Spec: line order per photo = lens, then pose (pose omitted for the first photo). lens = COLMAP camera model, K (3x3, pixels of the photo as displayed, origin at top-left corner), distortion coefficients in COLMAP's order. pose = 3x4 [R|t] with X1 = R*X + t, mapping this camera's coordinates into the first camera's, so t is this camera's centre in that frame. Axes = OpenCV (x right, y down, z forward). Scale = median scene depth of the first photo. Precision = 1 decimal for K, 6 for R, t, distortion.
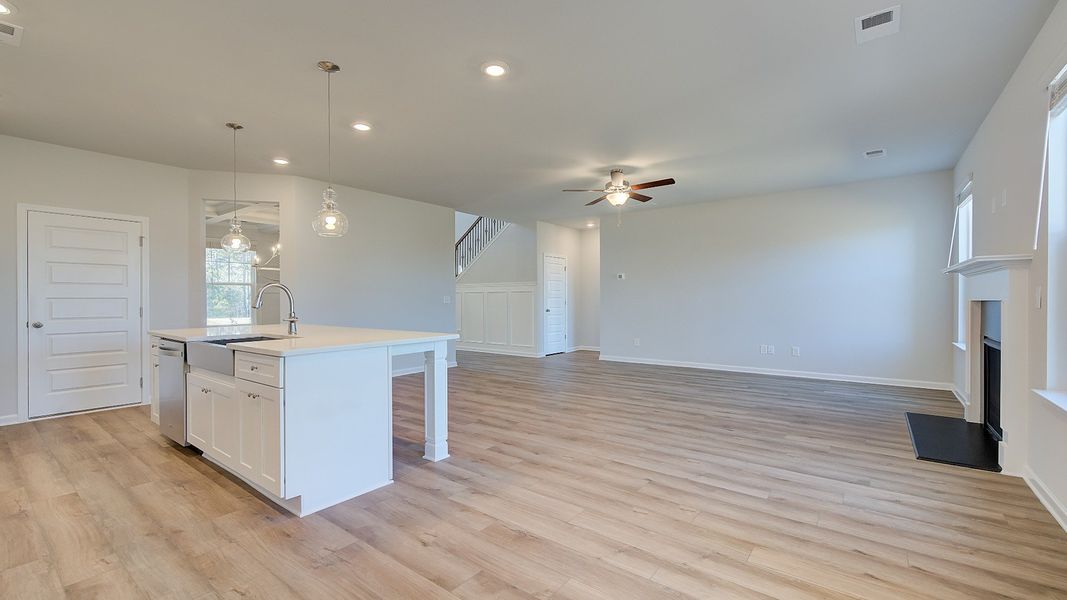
lens RADIAL K [[426.7, 0, 515.0], [0, 426.7, 299.5], [0, 0, 1]] dist [0.000076, -0.000144]
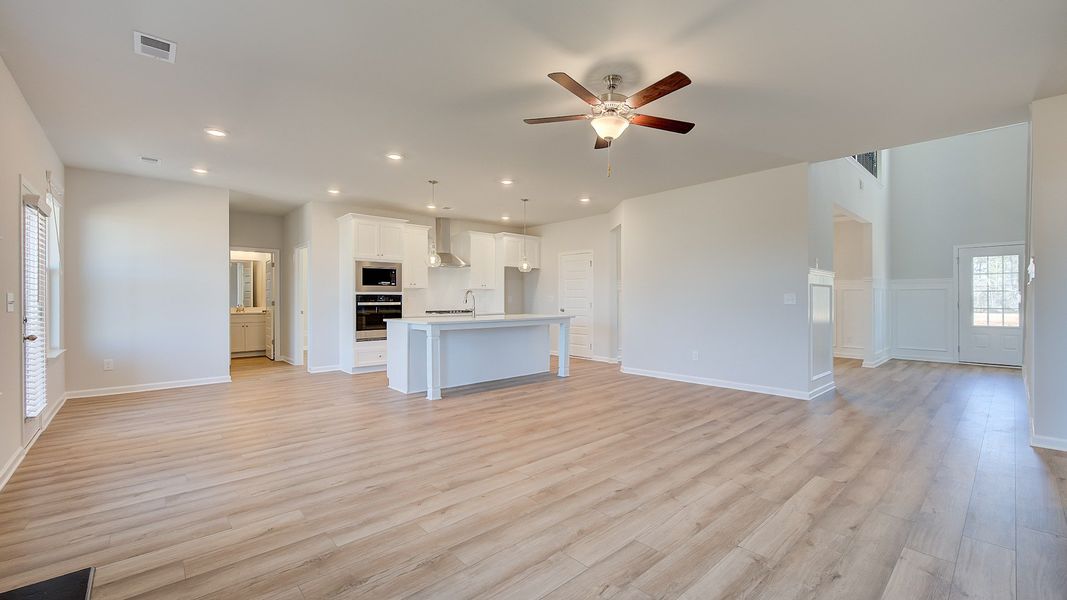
lens RADIAL K [[430.0, 0, 533.5], [0, 430.0, 300.0], [0, 0, 1]] dist [-0.000448, -0.000075]
pose [[-0.132574, 0.008429, -0.991137, 1.556906], [0.002395, 0.999964, 0.008184, -0.013879], [0.991170, -0.001289, -0.132589, 1.811969]]
